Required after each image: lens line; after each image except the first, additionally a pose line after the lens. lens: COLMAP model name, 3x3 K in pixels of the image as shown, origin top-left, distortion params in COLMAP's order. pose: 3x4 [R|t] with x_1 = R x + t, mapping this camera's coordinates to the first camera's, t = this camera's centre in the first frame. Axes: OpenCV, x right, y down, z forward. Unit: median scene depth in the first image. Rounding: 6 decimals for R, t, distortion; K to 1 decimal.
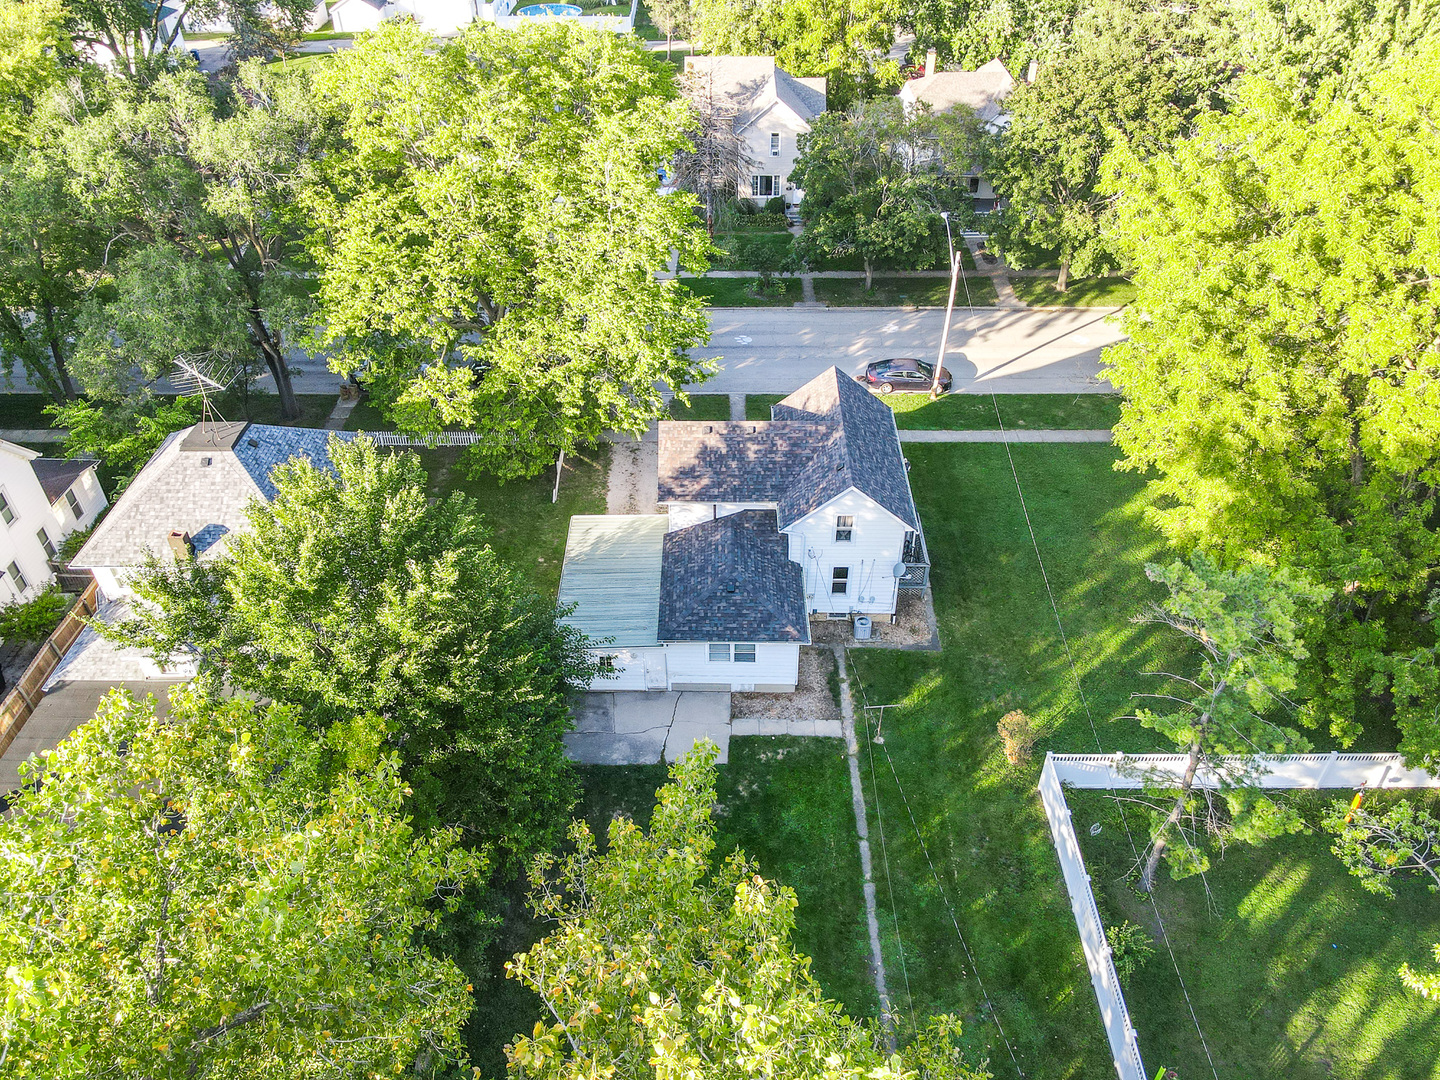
lens RADIAL K [[1064.8, 0, 709.6], [0, 1064.8, 549.1], [0, 0, 1]] dist [0.009723, 0.010692]
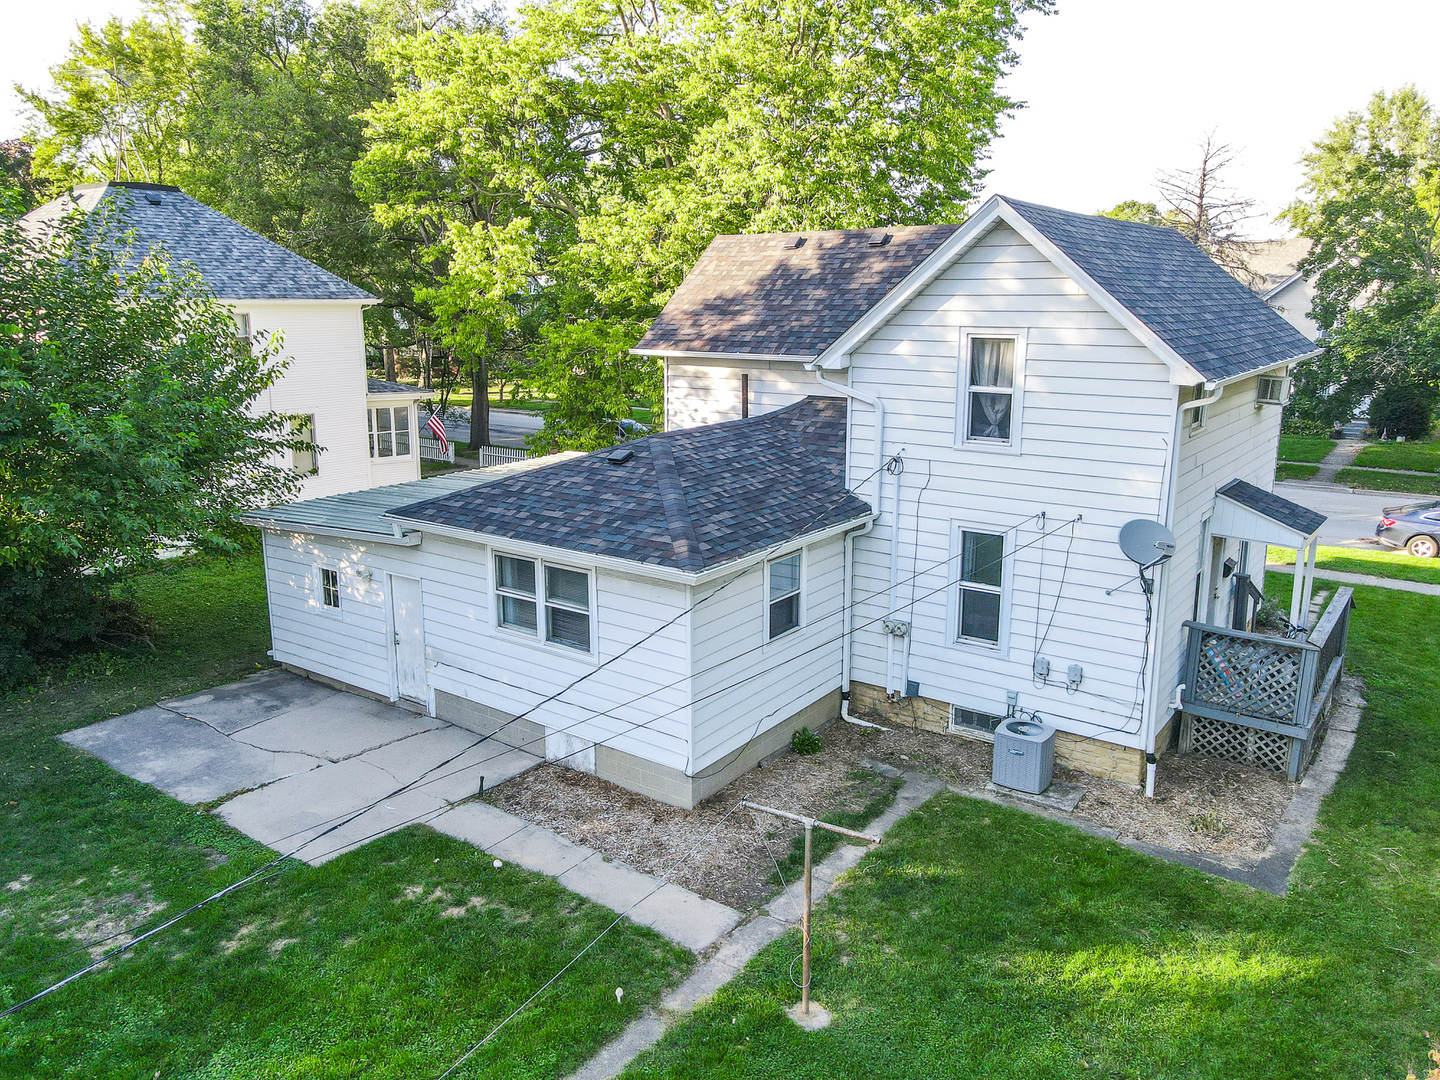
lens RADIAL K [[1064.8, 0, 710.1], [0, 1064.8, 532.7], [0, 0, 1]] dist [0.009723, 0.010692]
pose [[0.811986, 0.137252, -0.567310, 0.251592], [-0.382304, 0.859510, -0.339244, 0.168674], [0.441046, 0.492347, 0.750382, 0.727218]]
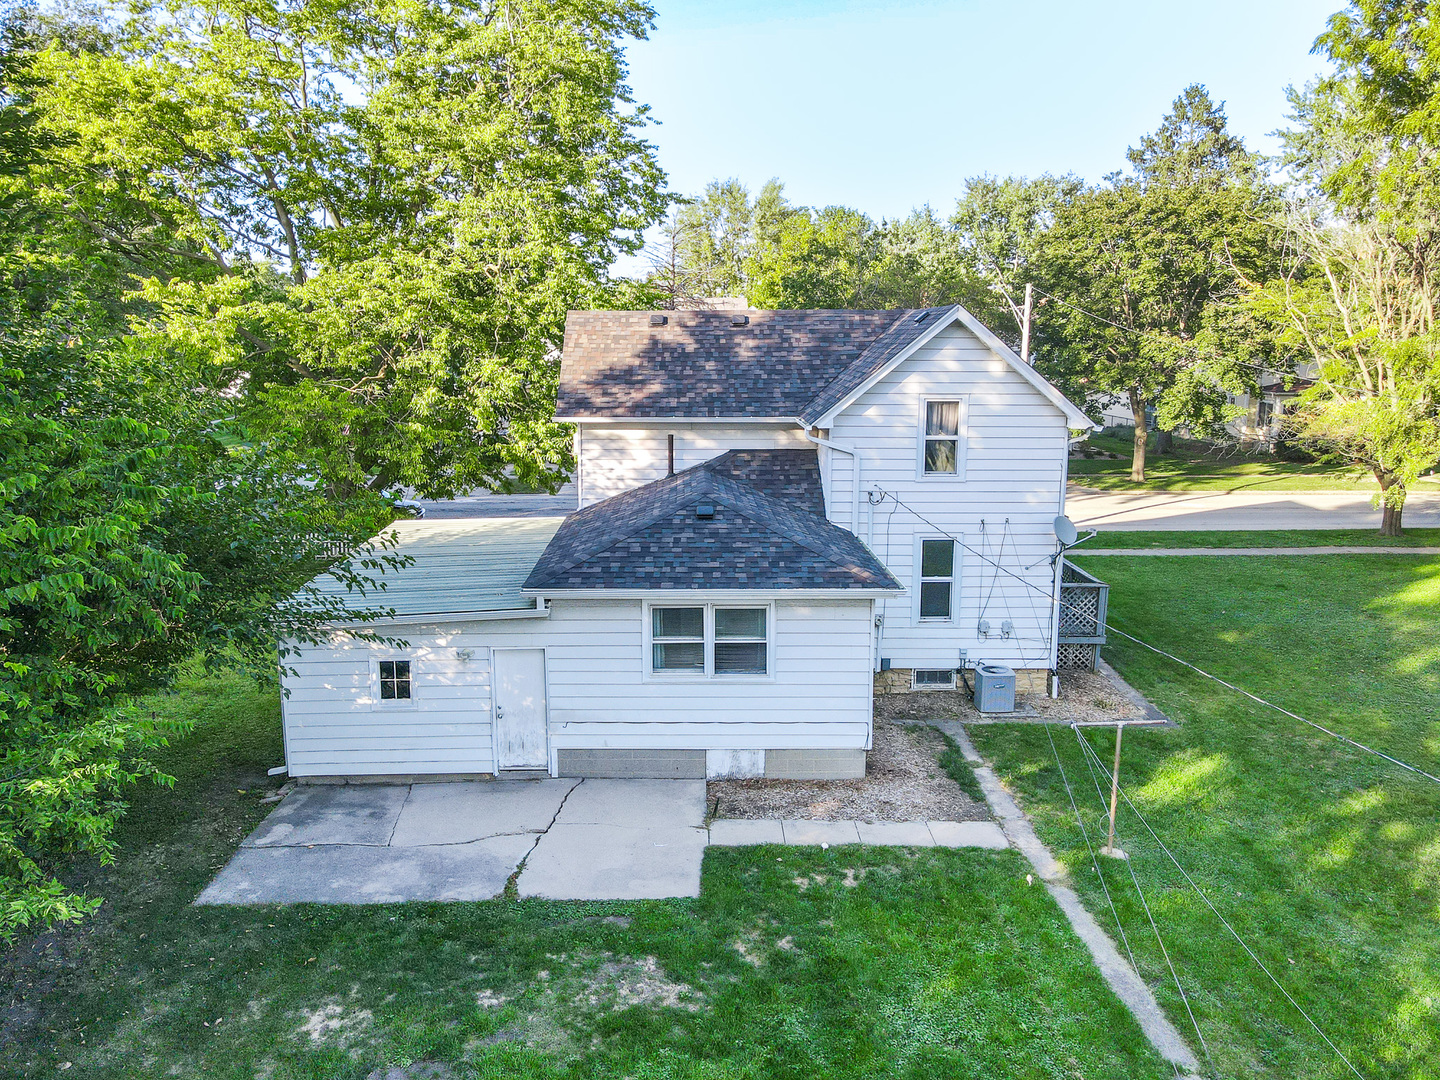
lens RADIAL K [[1064.8, 0, 714.7], [0, 1064.8, 532.7], [0, 0, 1]] dist [0.009723, 0.010692]
pose [[0.999448, 0.006667, 0.032553, 0.009370], [0.010191, 0.870945, -0.491275, 0.251304], [-0.031627, 0.491335, 0.870396, 0.606607]]
